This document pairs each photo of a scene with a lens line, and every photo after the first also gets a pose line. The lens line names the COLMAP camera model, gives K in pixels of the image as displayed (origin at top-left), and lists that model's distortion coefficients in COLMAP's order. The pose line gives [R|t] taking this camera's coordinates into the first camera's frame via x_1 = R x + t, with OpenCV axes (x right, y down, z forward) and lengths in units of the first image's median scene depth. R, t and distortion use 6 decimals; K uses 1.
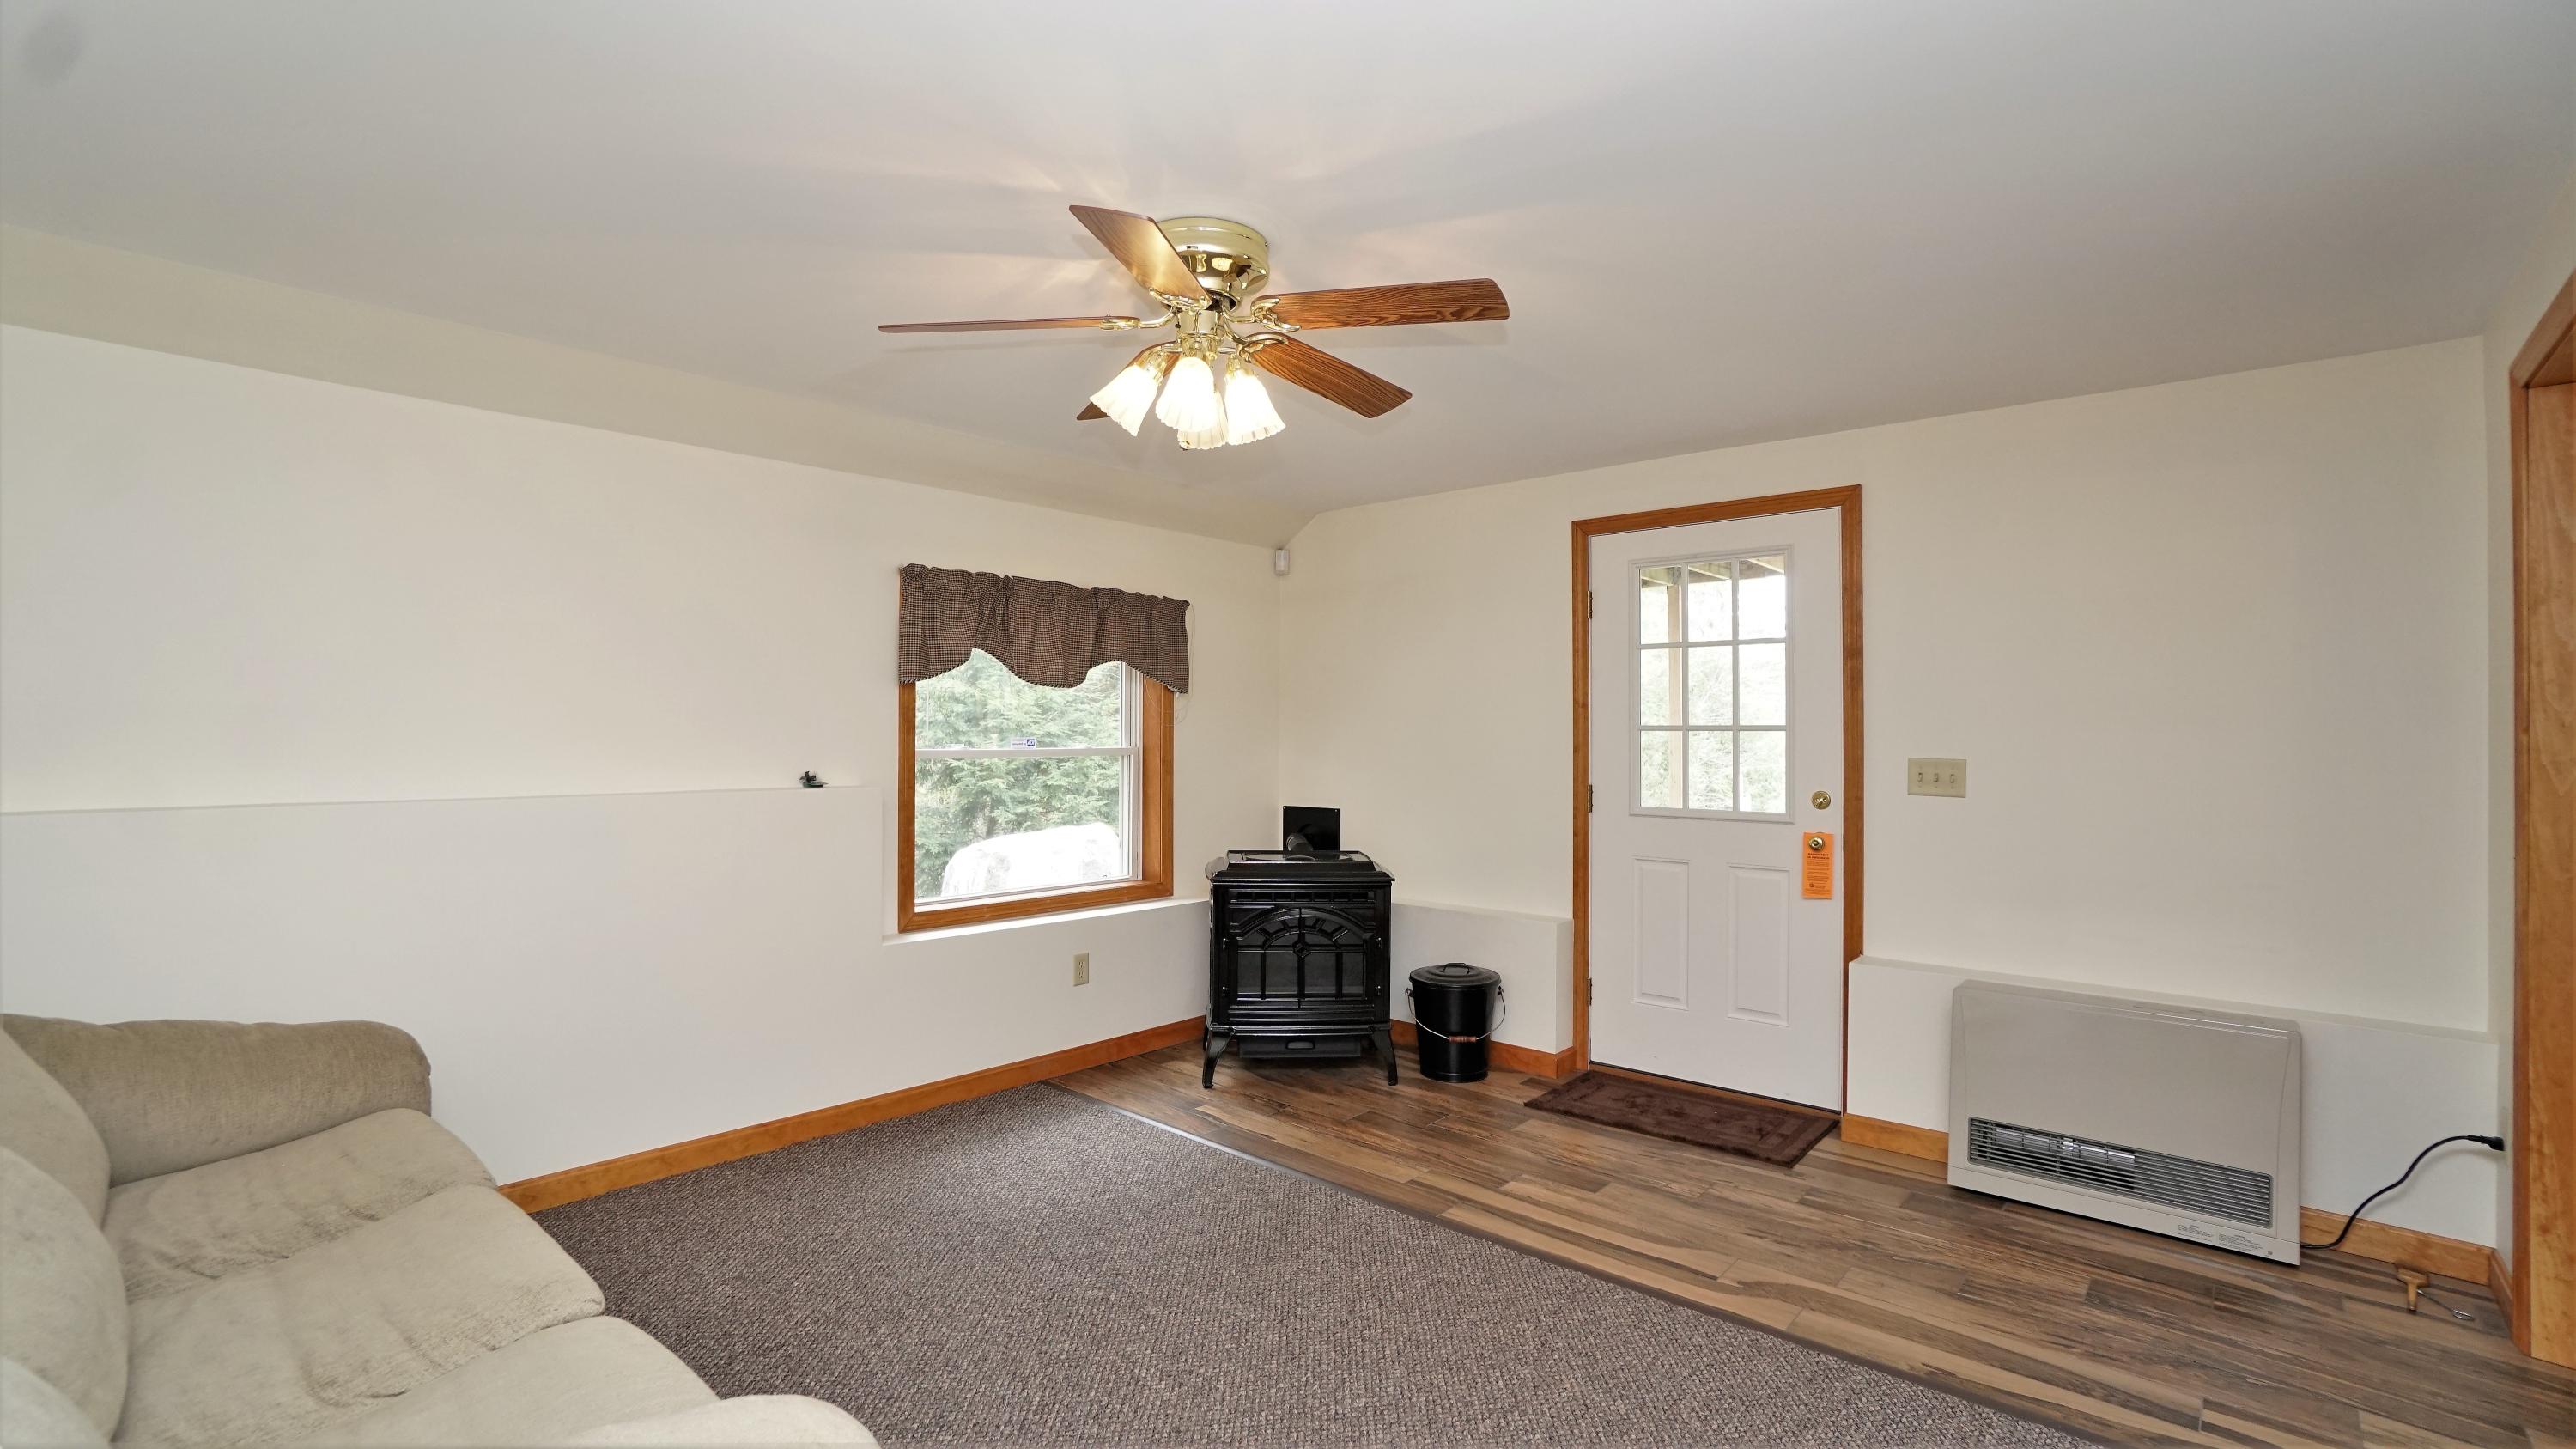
lens RADIAL K [[1129.1, 0, 1286.4], [0, 1129.1, 727.8], [0, 0, 1]] dist [-0.018779, 0.001350]
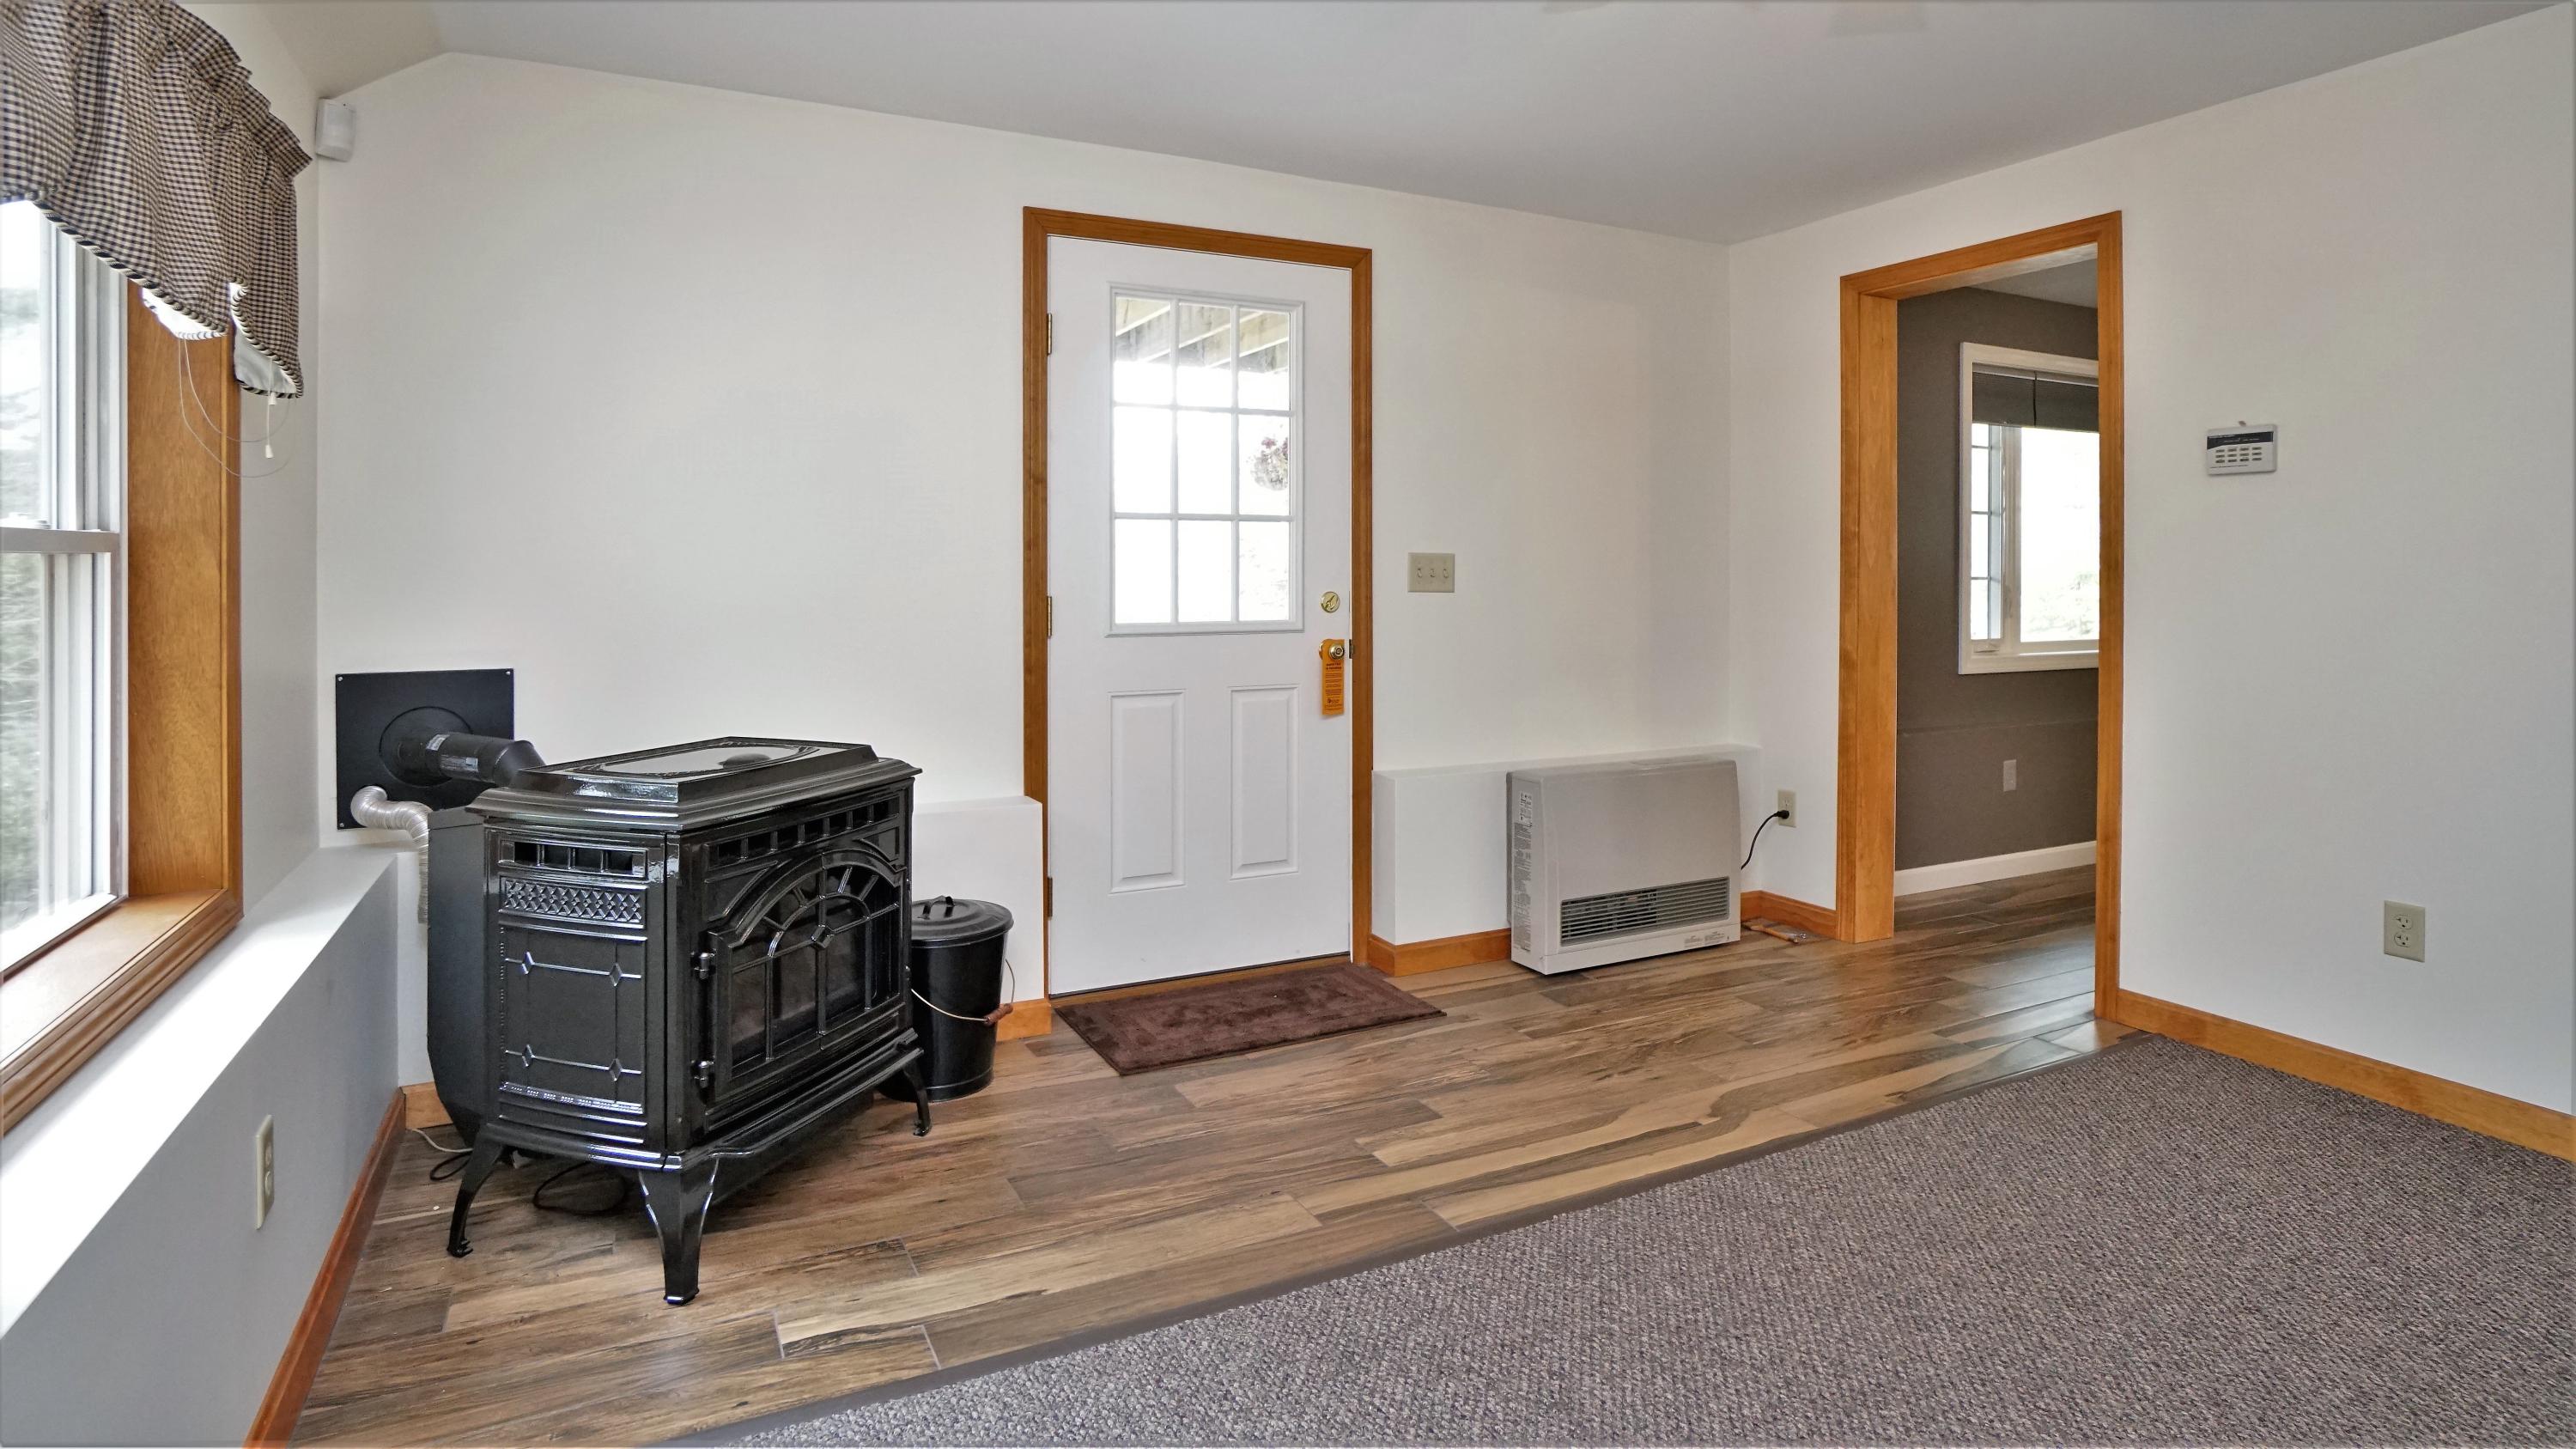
lens RADIAL K [[1329.4, 0, 1297.9], [0, 1329.4, 586.3], [0, 0, 1]] dist [-0.034712, -0.000311]
pose [[0.369059, -0.009942, 0.929353, -0.491781], [0.000596, 0.999945, 0.010461, 0.041685], [-0.929406, -0.003306, 0.369045, 0.649201]]
